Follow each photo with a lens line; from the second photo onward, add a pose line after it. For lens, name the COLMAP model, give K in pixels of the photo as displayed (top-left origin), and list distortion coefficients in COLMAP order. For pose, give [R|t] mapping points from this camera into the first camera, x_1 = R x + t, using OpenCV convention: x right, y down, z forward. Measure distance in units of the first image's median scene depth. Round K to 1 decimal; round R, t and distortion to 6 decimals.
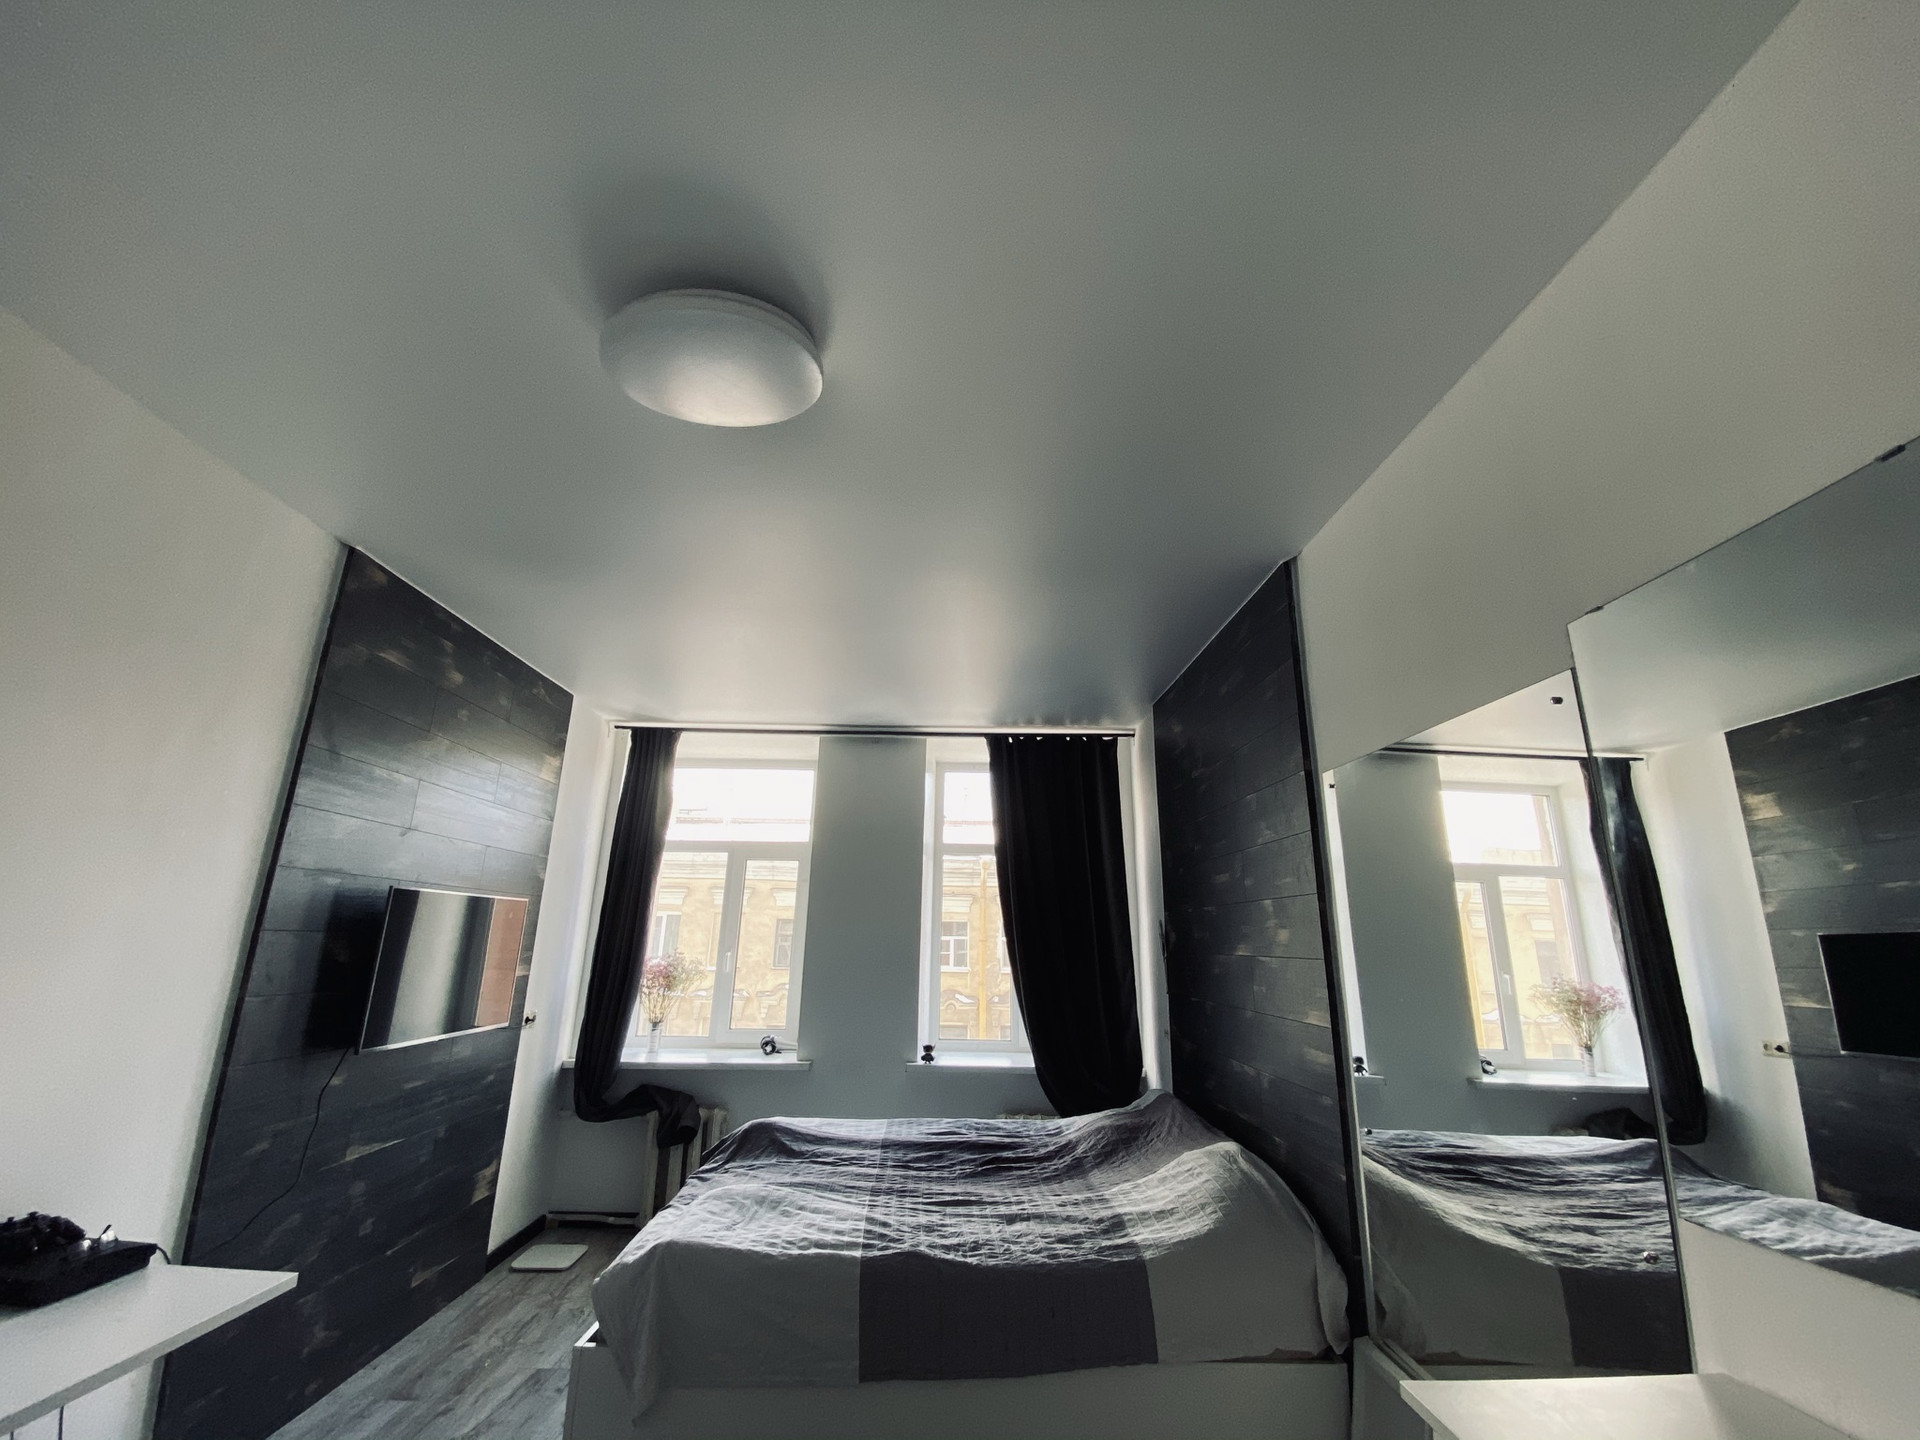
lens RADIAL K [[789.4, 0, 960.1], [0, 789.4, 715.5], [0, 0, 1]] dist [-0.002719, -0.011166]
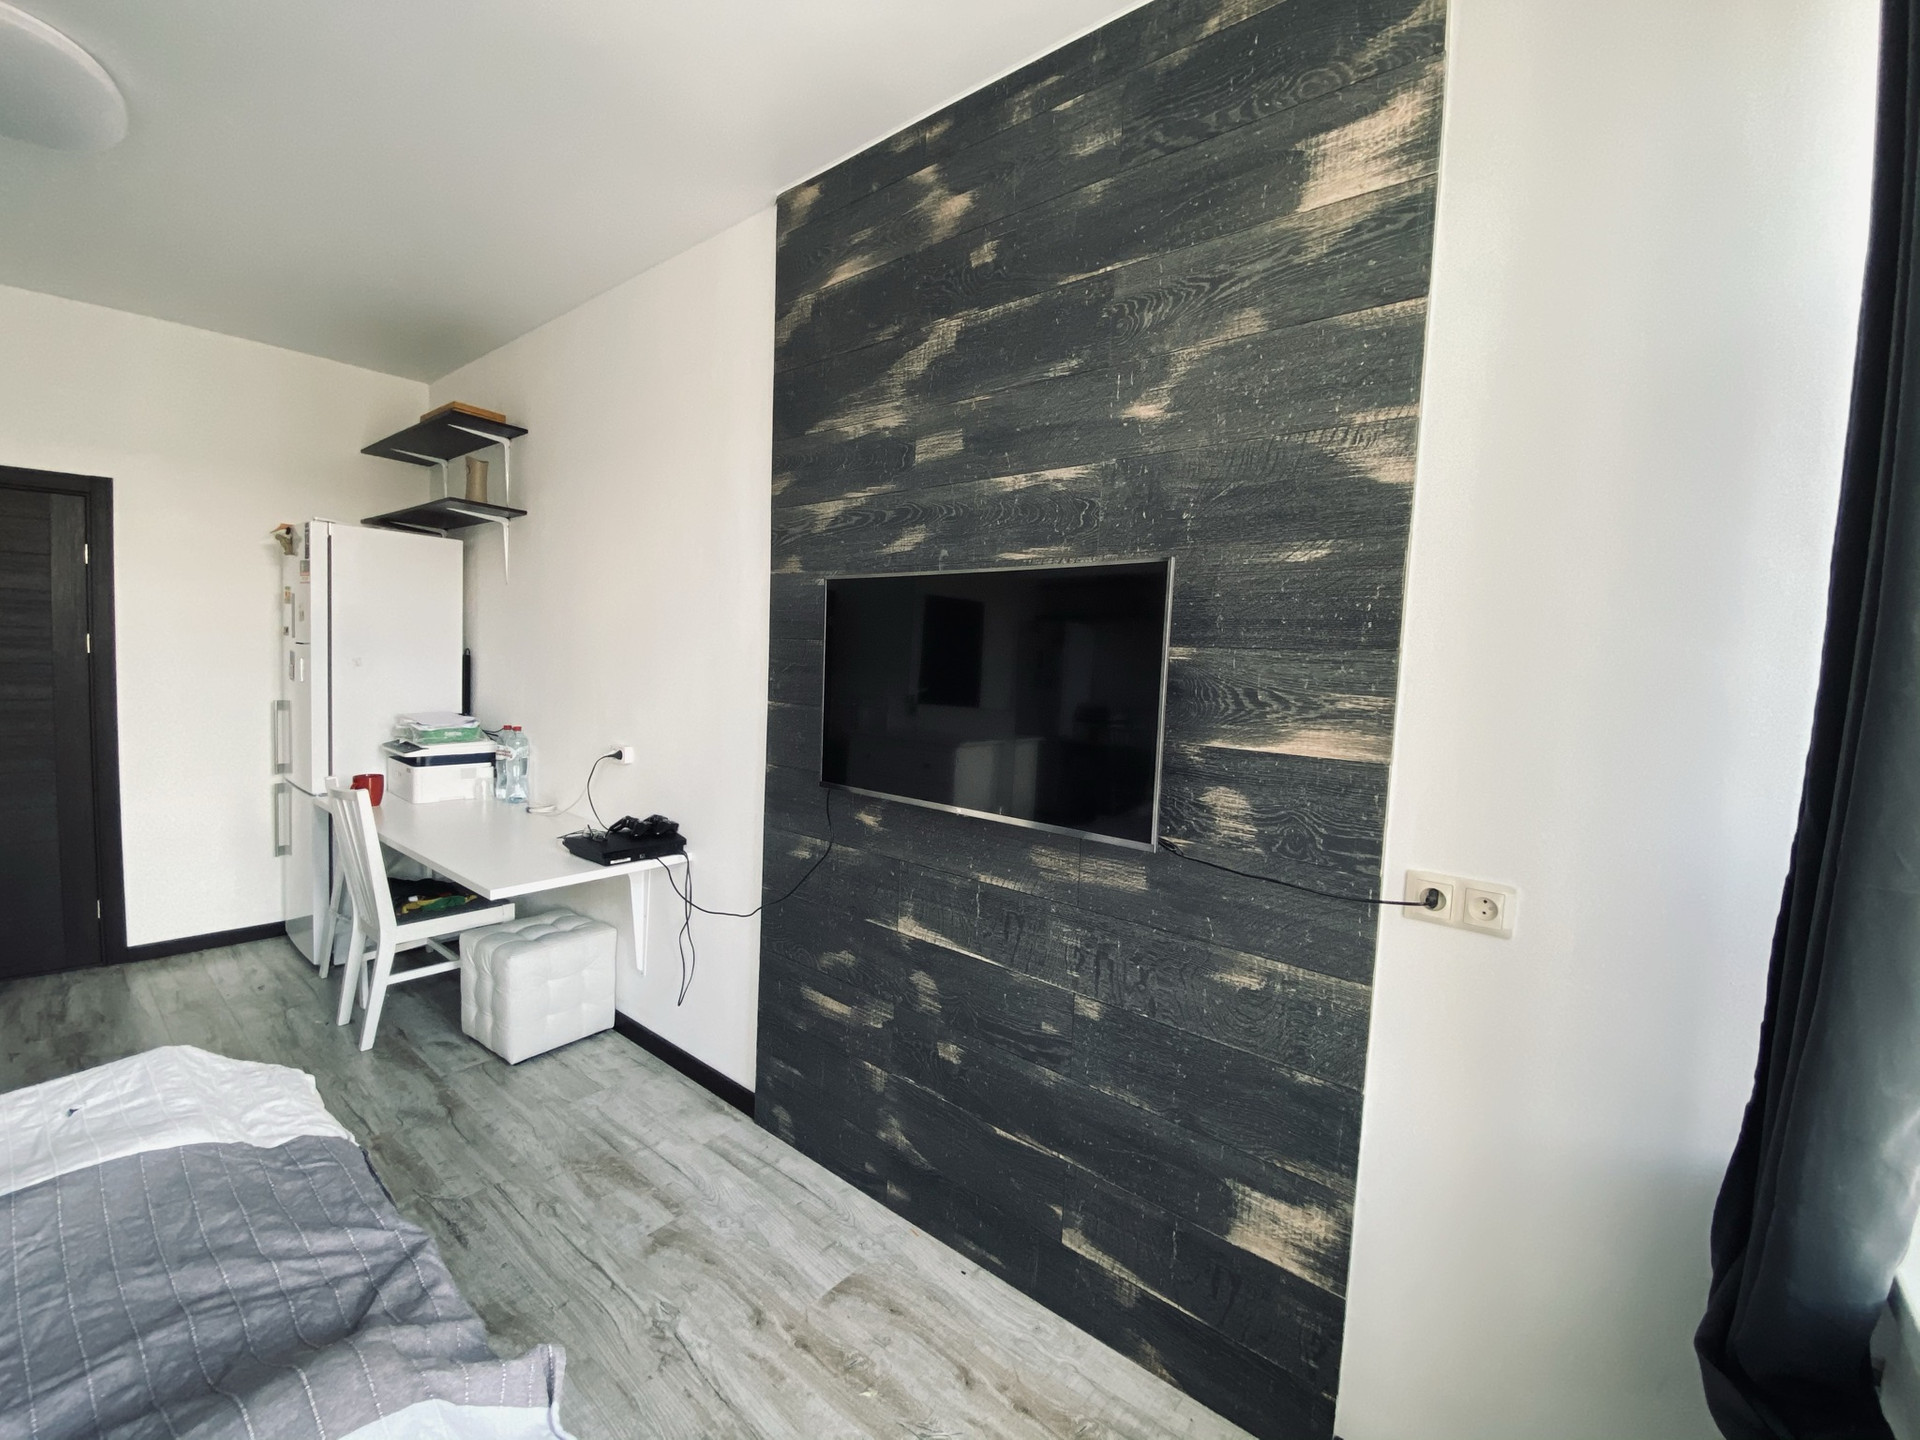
lens RADIAL K [[789.4, 0, 964.3], [0, 789.4, 710.5], [0, 0, 1]] dist [-0.002719, -0.011166]
pose [[-0.644446, 0.000224, -0.764650, -0.233514], [0.152177, 0.980034, -0.127967, 0.444784], [0.749354, -0.198830, -0.631613, 1.486814]]
